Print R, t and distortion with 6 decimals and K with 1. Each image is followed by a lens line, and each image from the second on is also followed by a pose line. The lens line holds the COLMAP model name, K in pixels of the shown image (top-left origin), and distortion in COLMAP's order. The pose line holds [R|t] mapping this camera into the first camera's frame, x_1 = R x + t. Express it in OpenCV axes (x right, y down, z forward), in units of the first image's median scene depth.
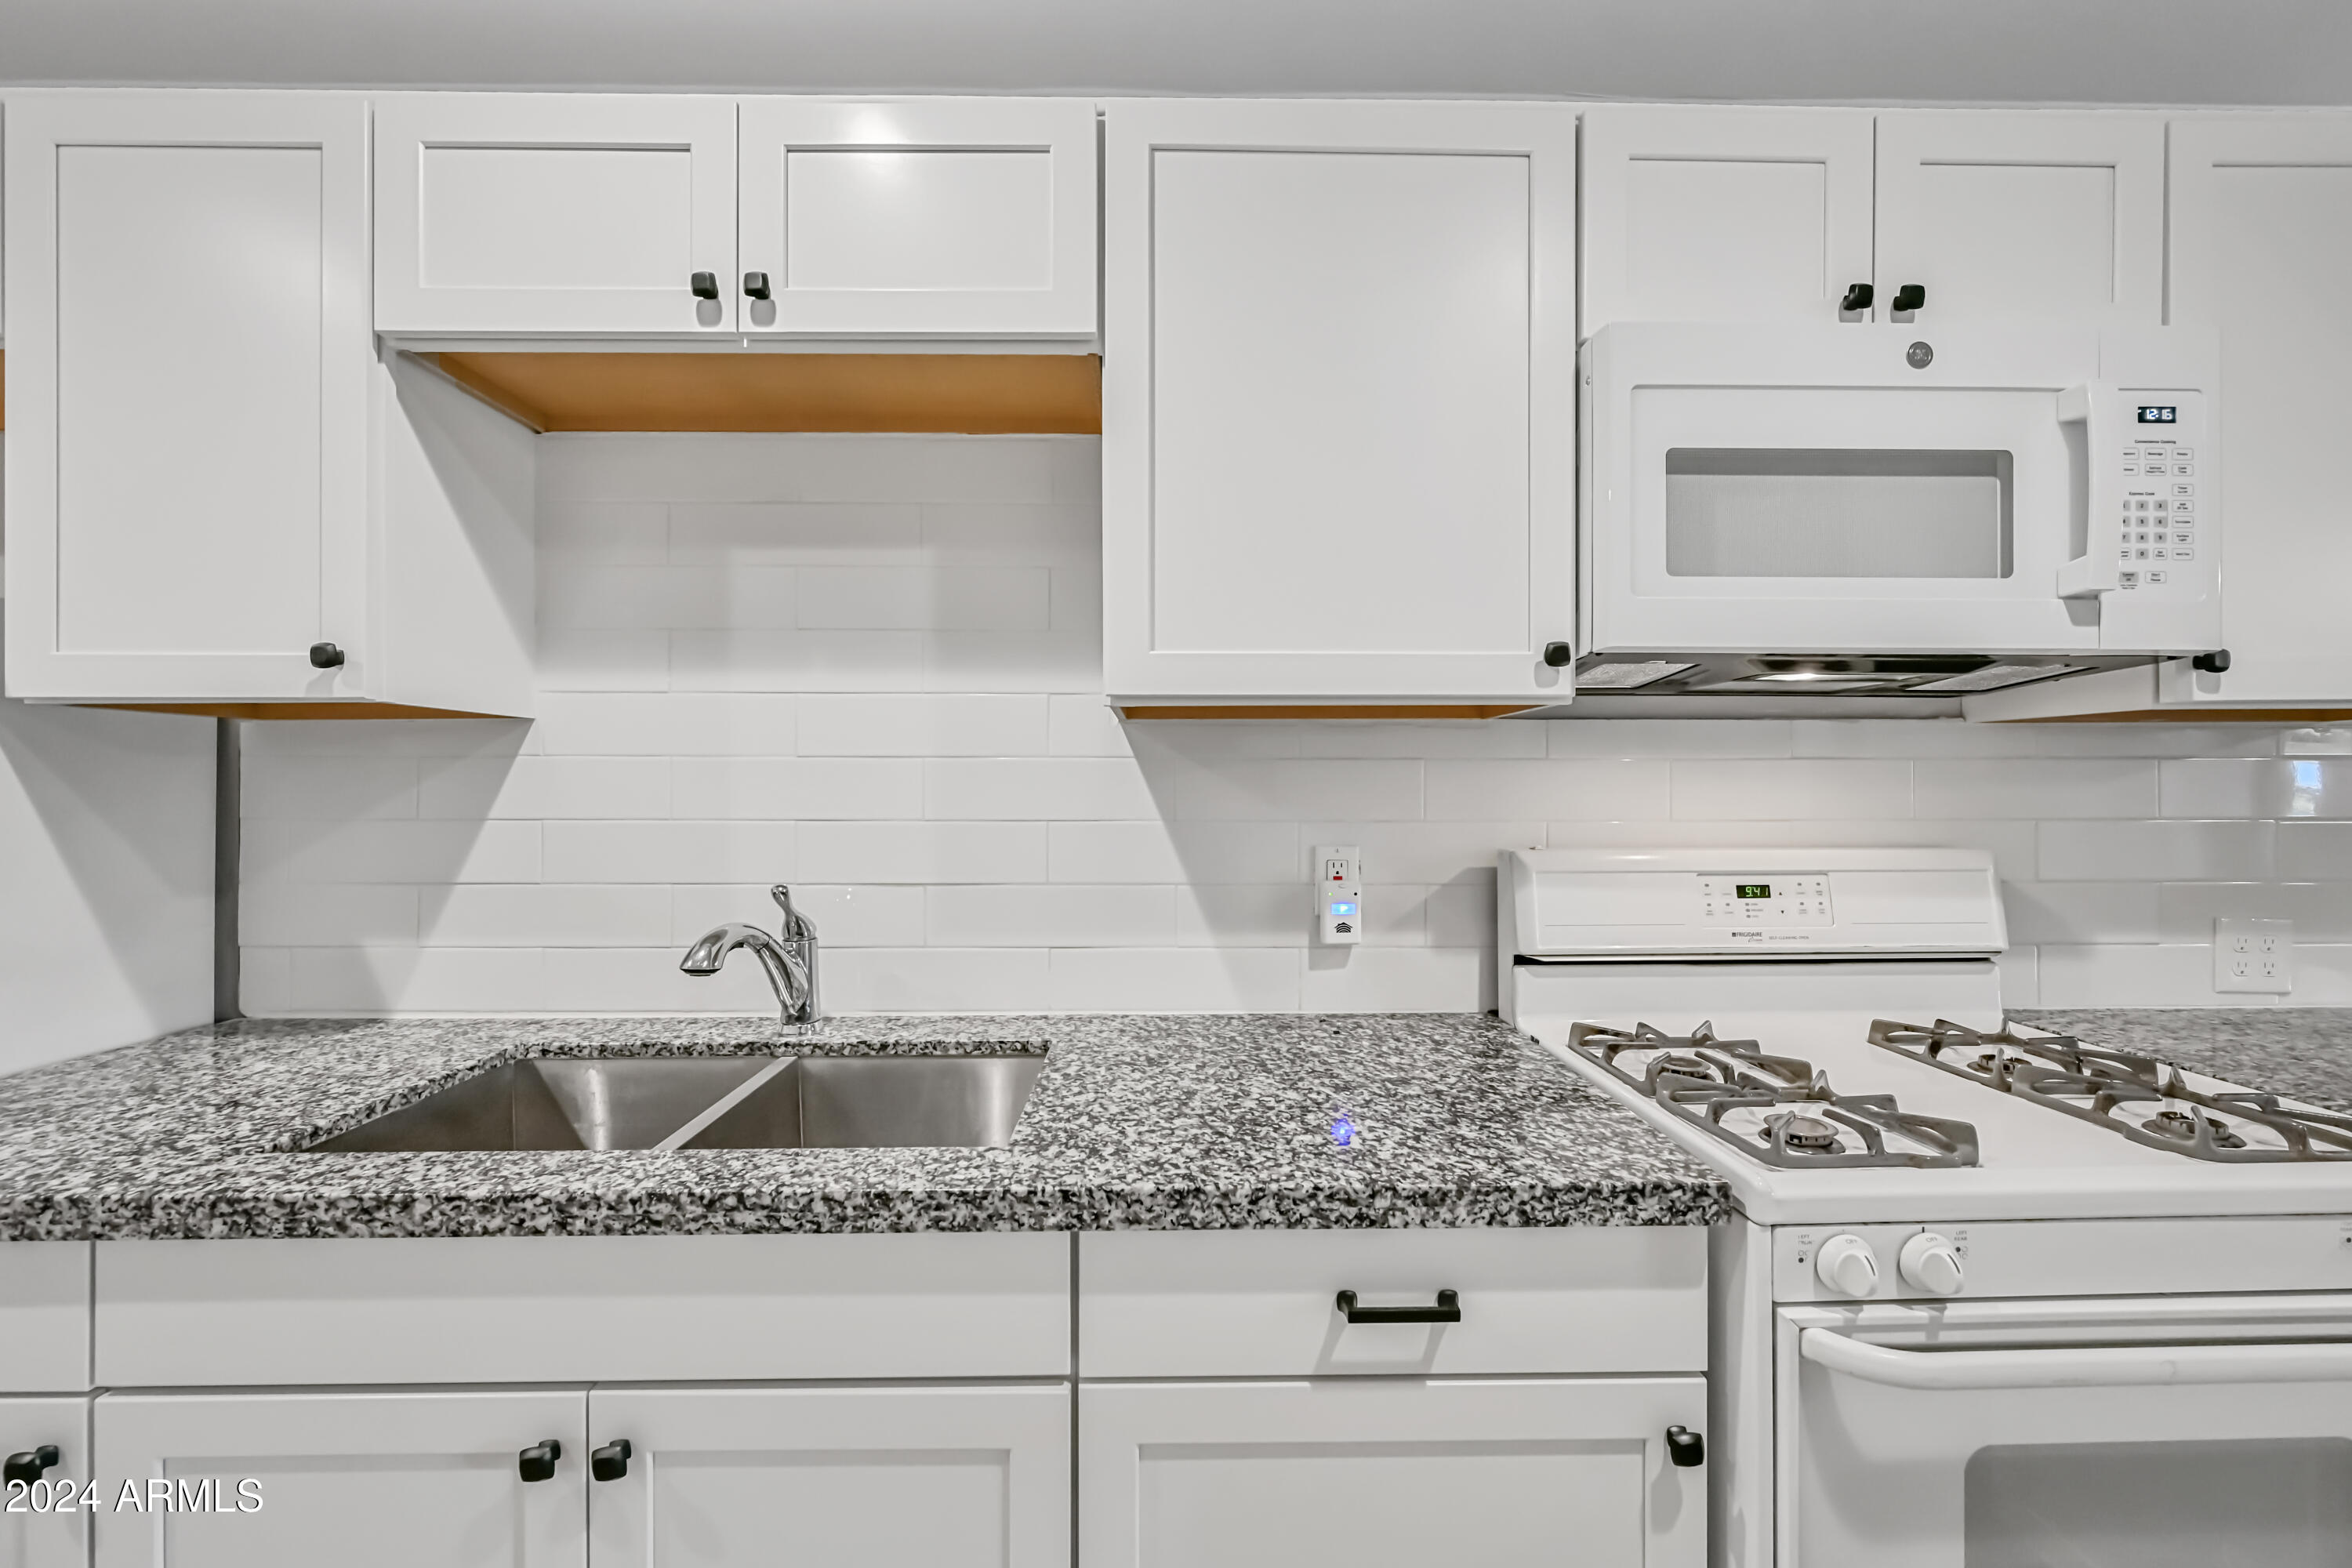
lens RADIAL K [[989.9, 0, 1178.7], [0, 989.9, 779.2], [0, 0, 1]] dist [-0.001267, 0.000586]
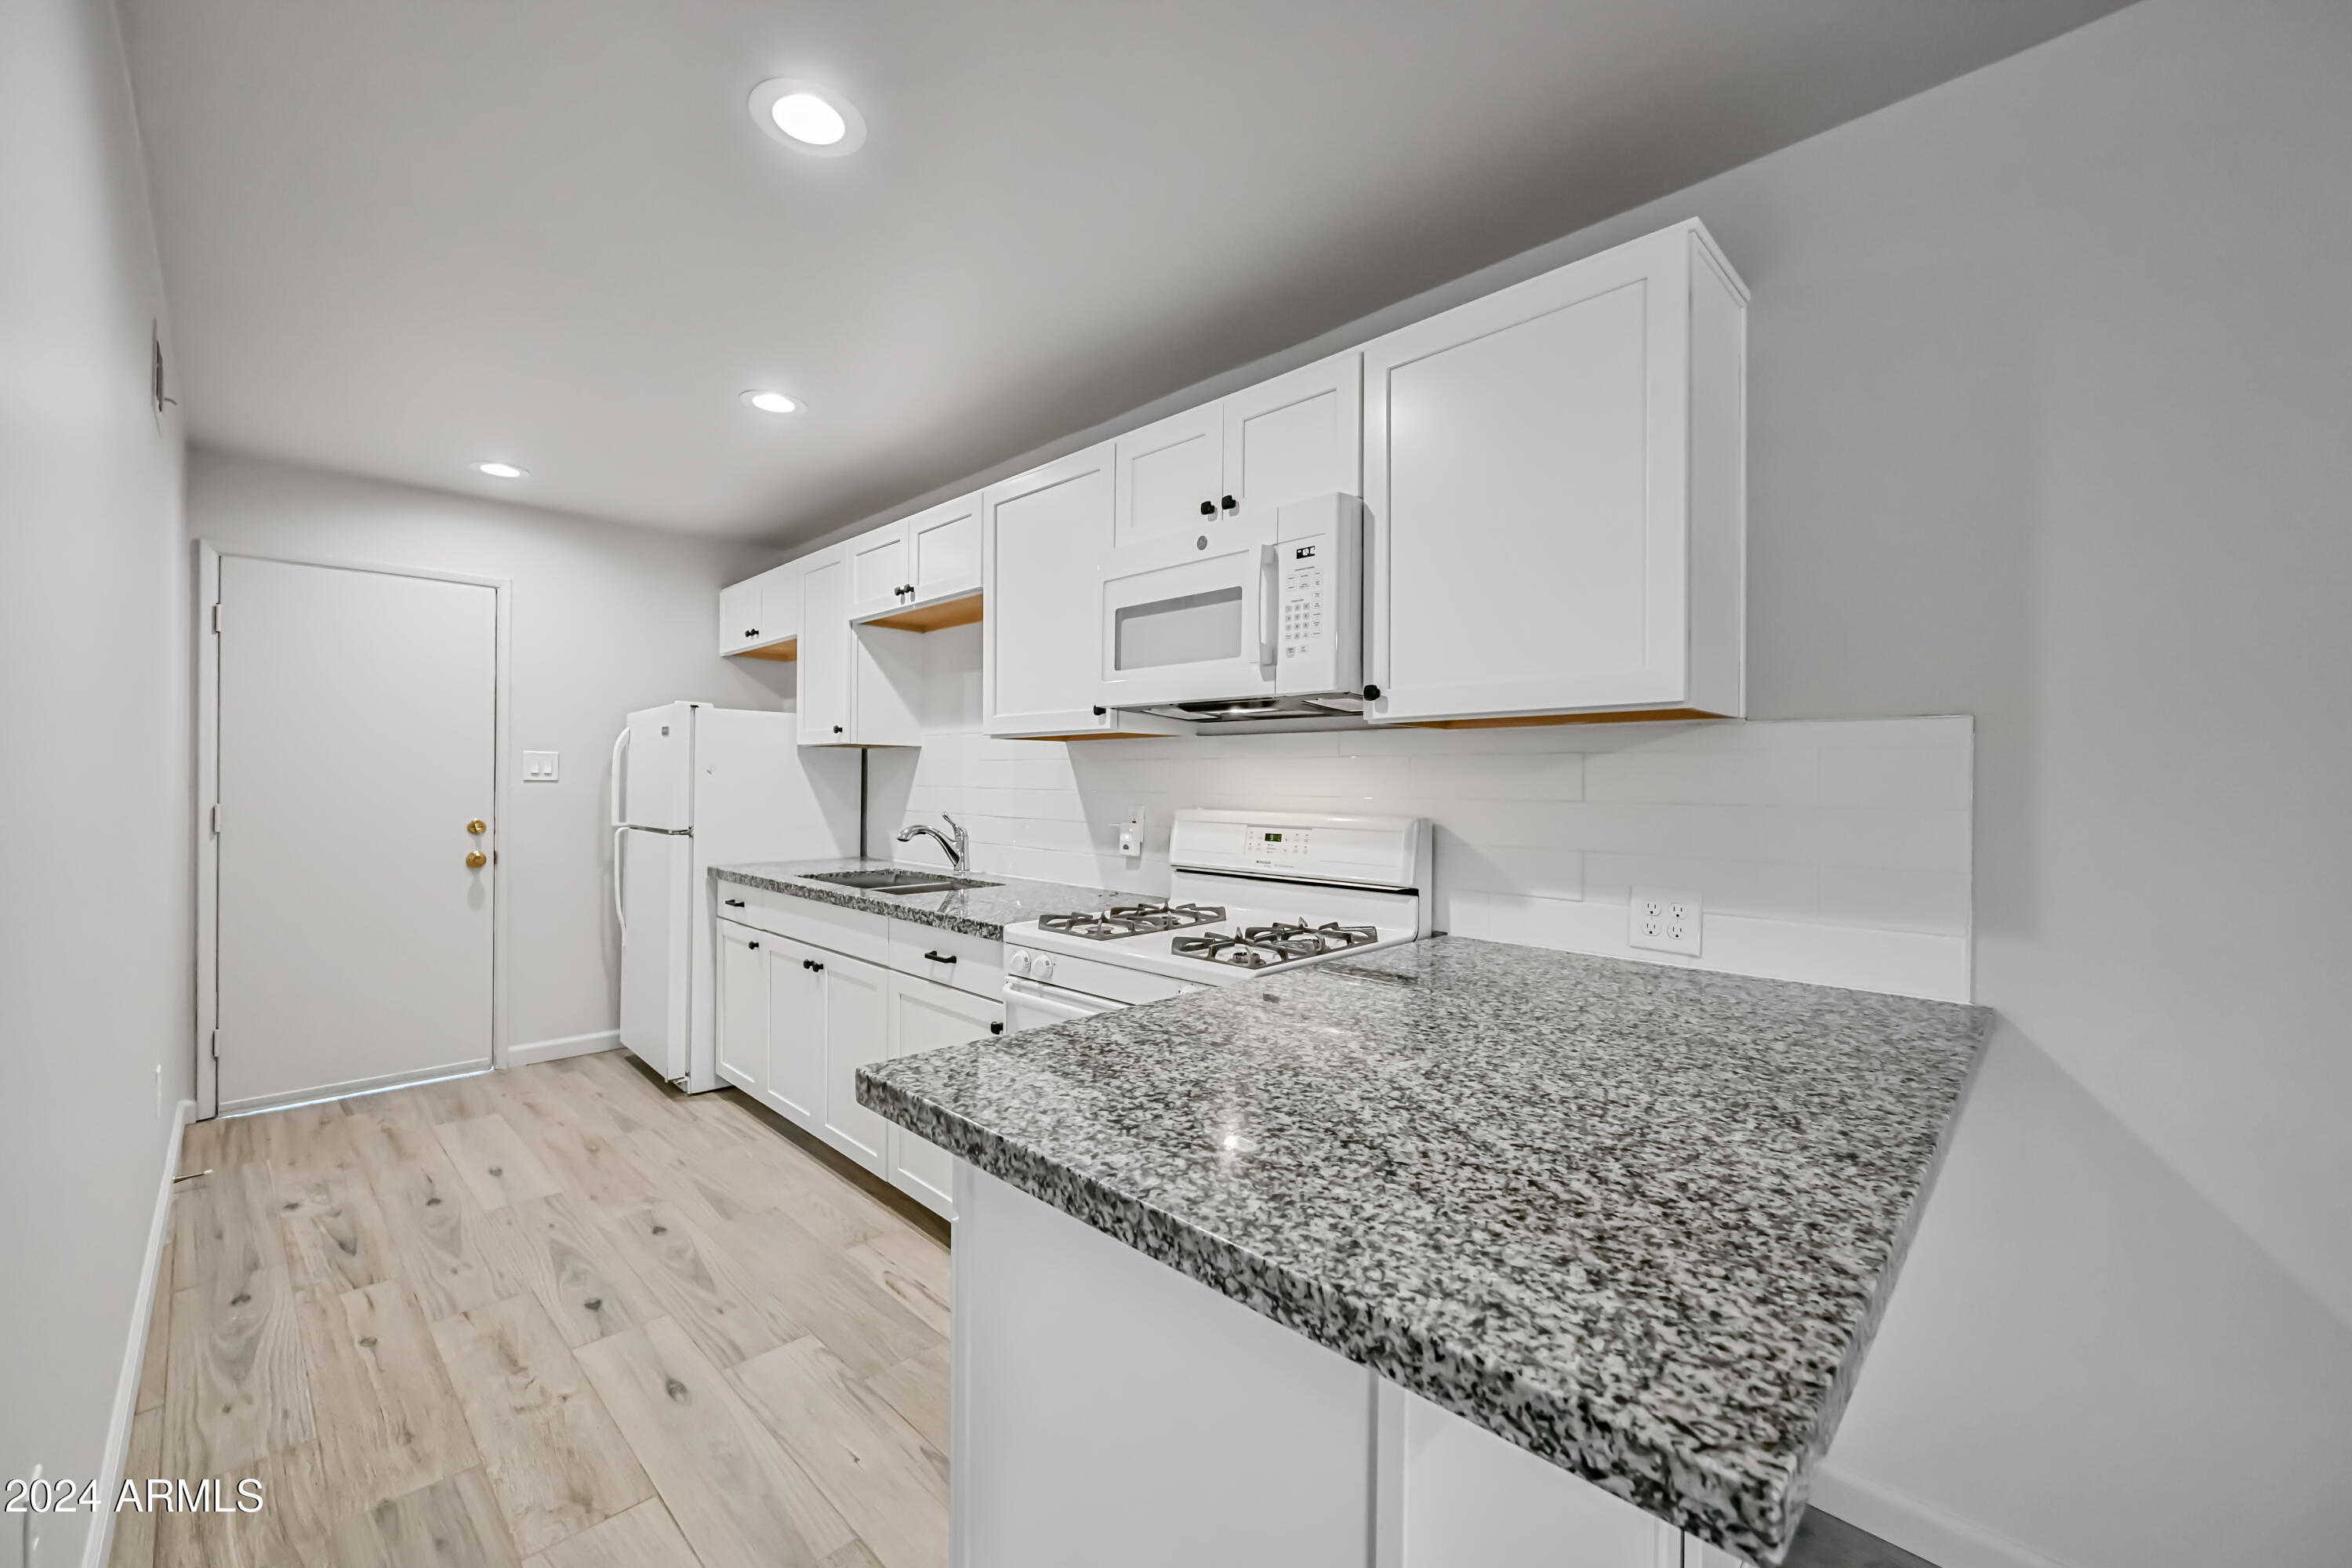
lens RADIAL K [[989.9, 0, 1171.6], [0, 989.9, 780.7], [0, 0, 1]] dist [-0.001267, 0.000586]
pose [[0.672168, 0.007416, -0.740361, 2.086340], [-0.005596, 0.999972, 0.004935, 0.013310], [0.740377, 0.000826, 0.672191, -0.301927]]
